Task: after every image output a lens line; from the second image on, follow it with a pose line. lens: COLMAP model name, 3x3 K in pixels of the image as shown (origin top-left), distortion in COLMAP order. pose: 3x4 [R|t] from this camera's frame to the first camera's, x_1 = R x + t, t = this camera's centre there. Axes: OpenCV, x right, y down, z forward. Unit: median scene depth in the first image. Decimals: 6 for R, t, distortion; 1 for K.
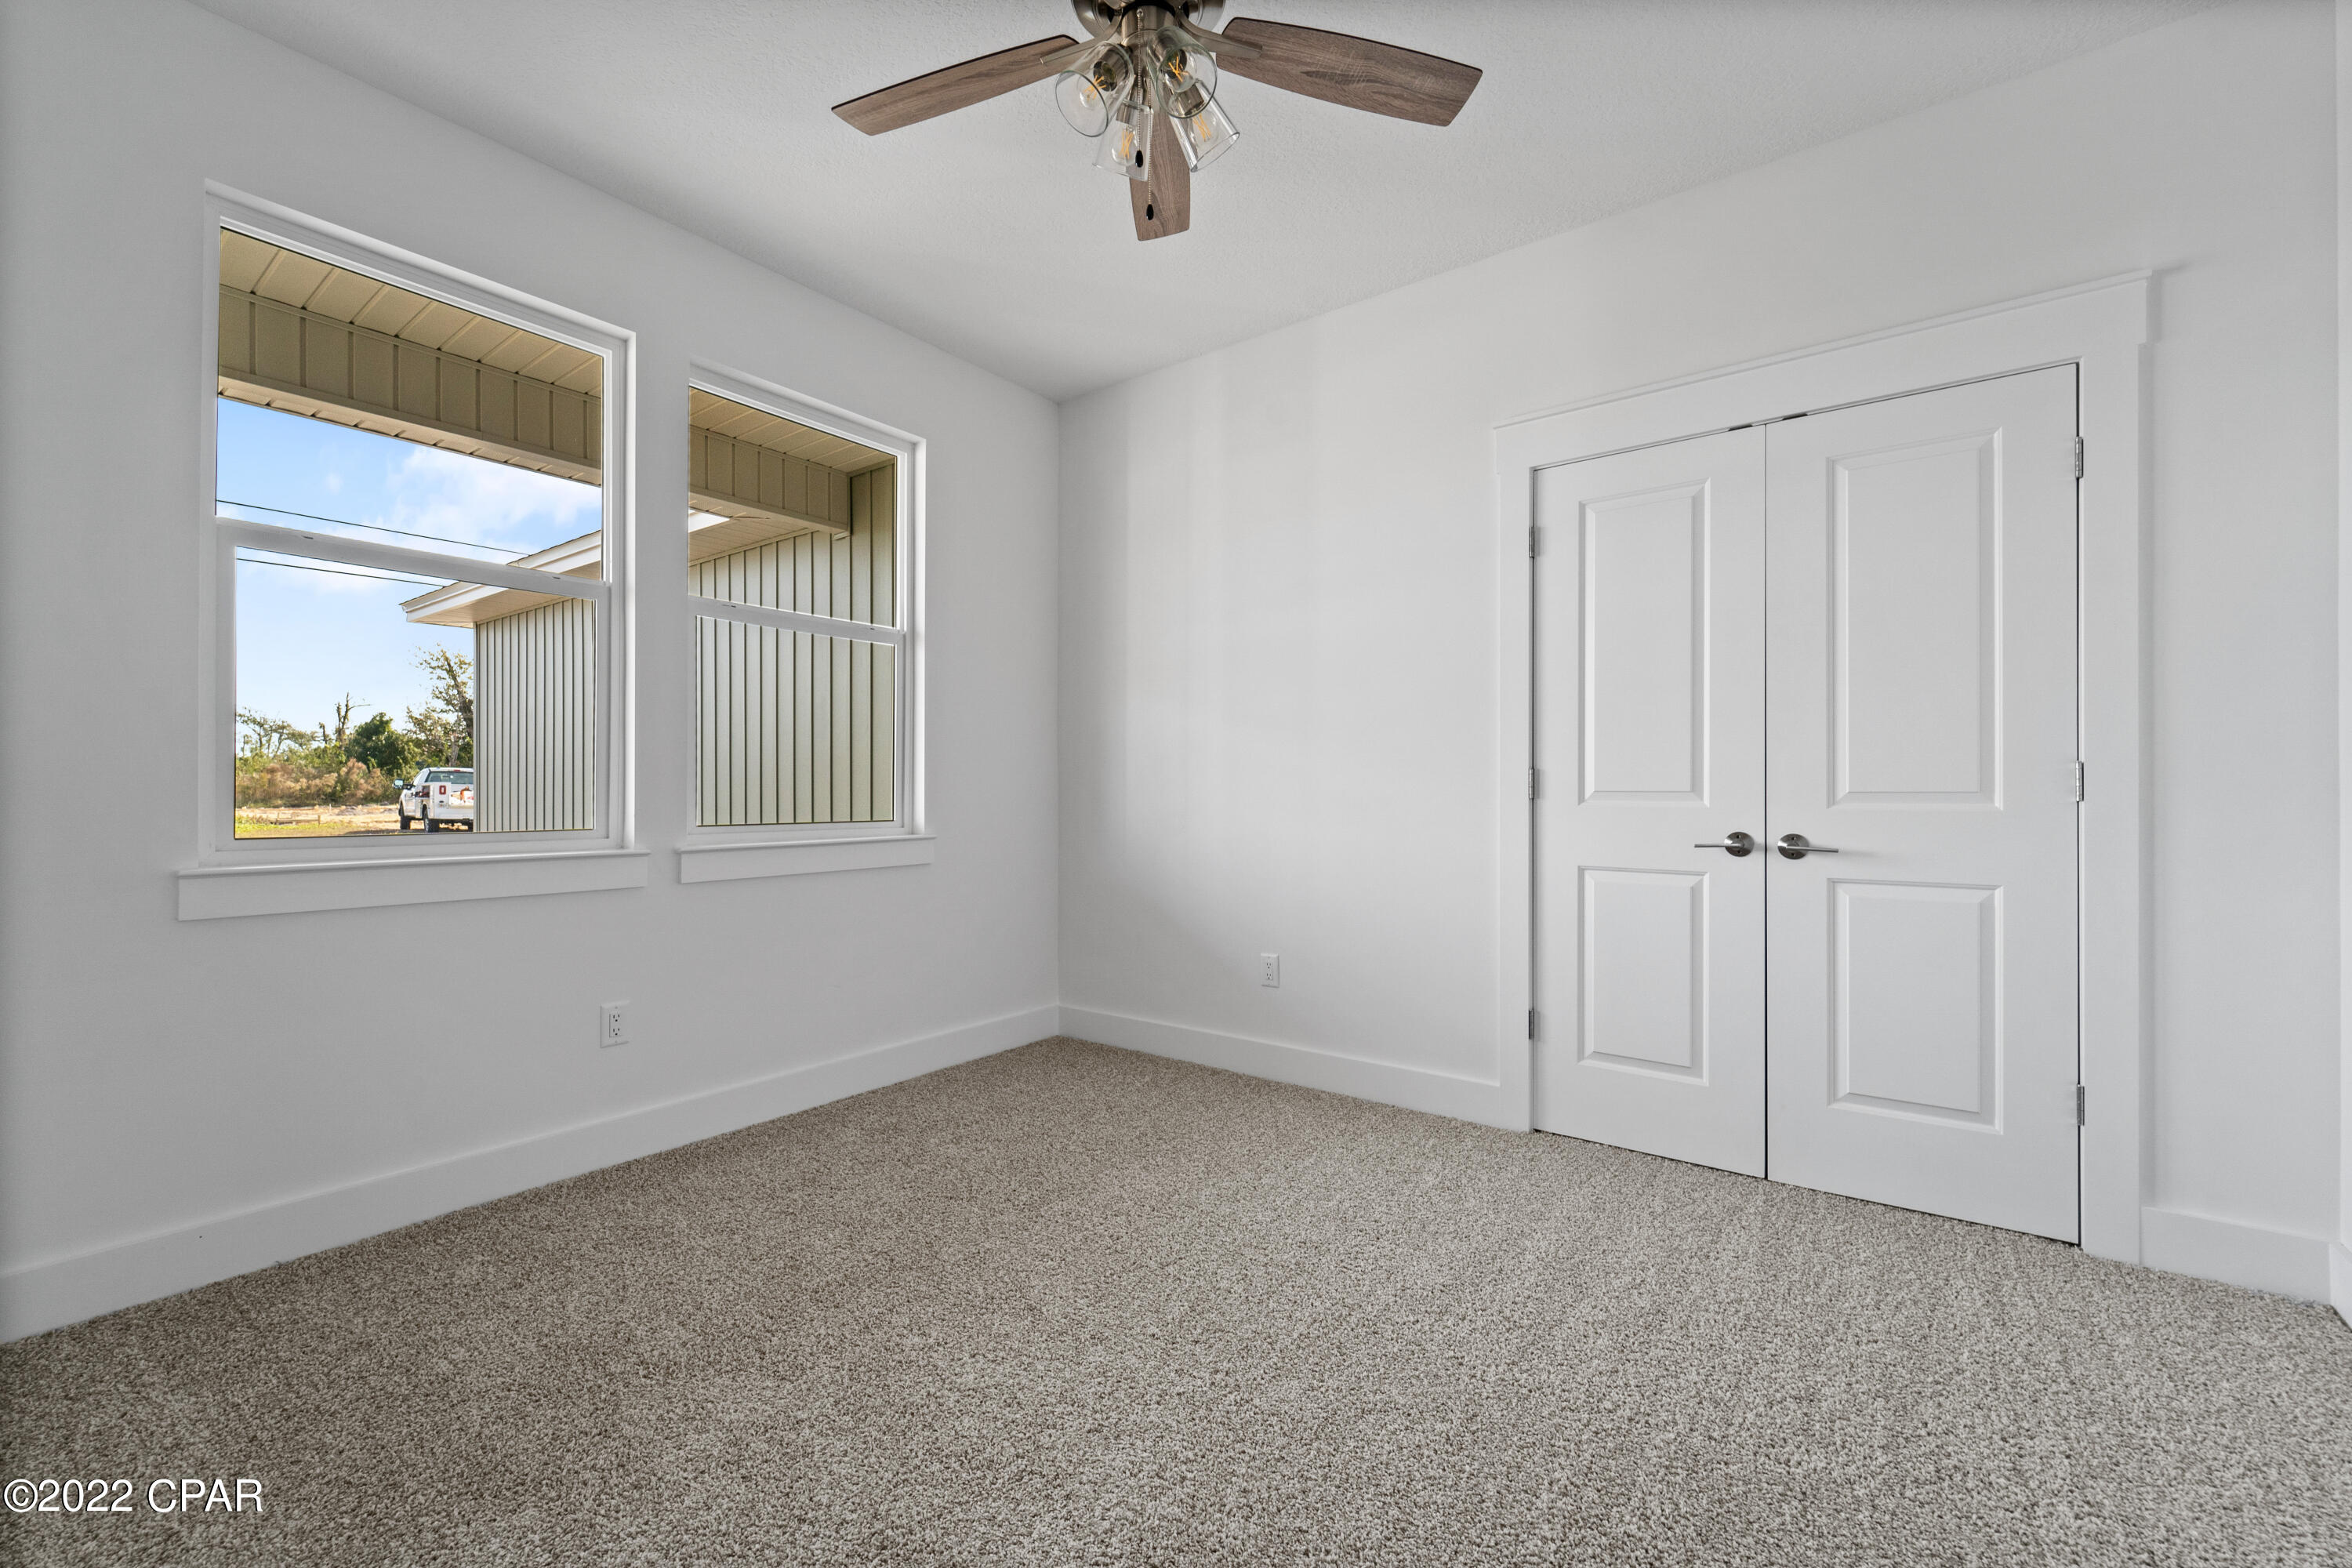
lens RADIAL K [[957.6, 0, 1172.0], [0, 957.6, 785.4], [0, 0, 1]] dist [-0.001422, 0.000059]
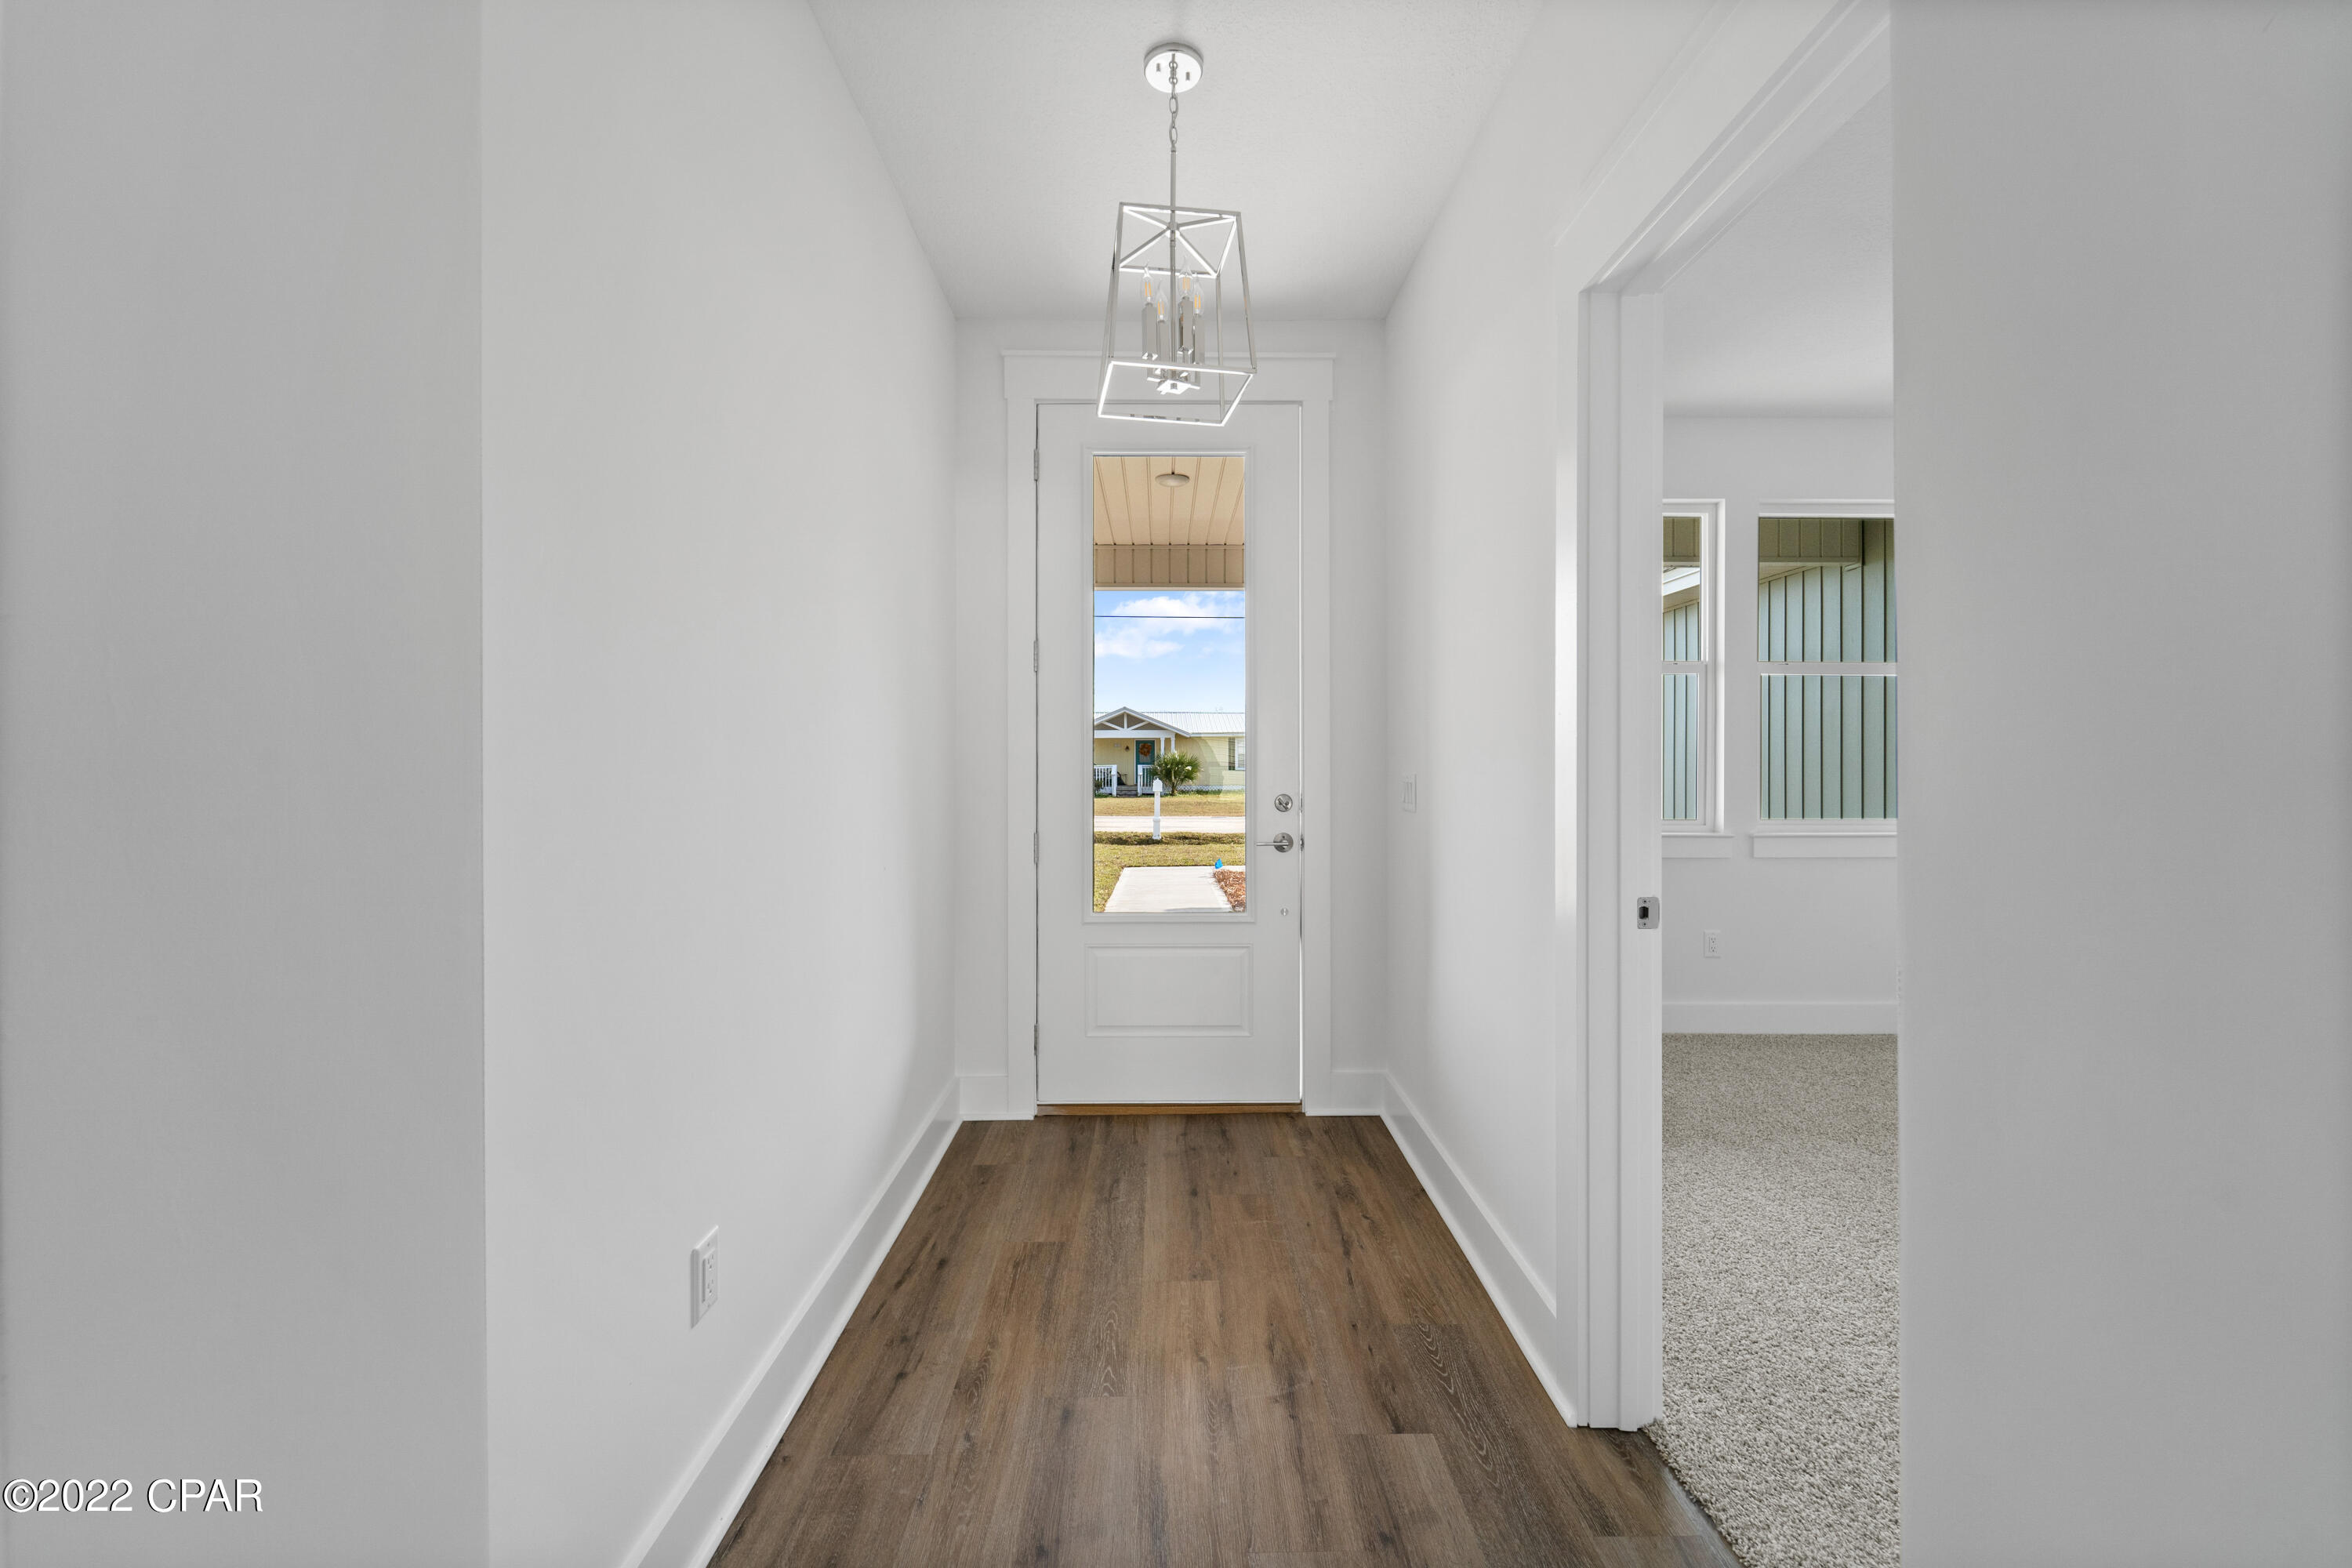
lens RADIAL K [[957.6, 0, 1179.4], [0, 957.6, 769.5], [0, 0, 1]] dist [-0.001422, 0.000059]
pose [[0.619111, -0.002449, -0.785300, 0.101291], [0.006331, 0.999978, 0.001873, -0.042605], [0.785278, -0.006132, 0.619113, -0.617007]]
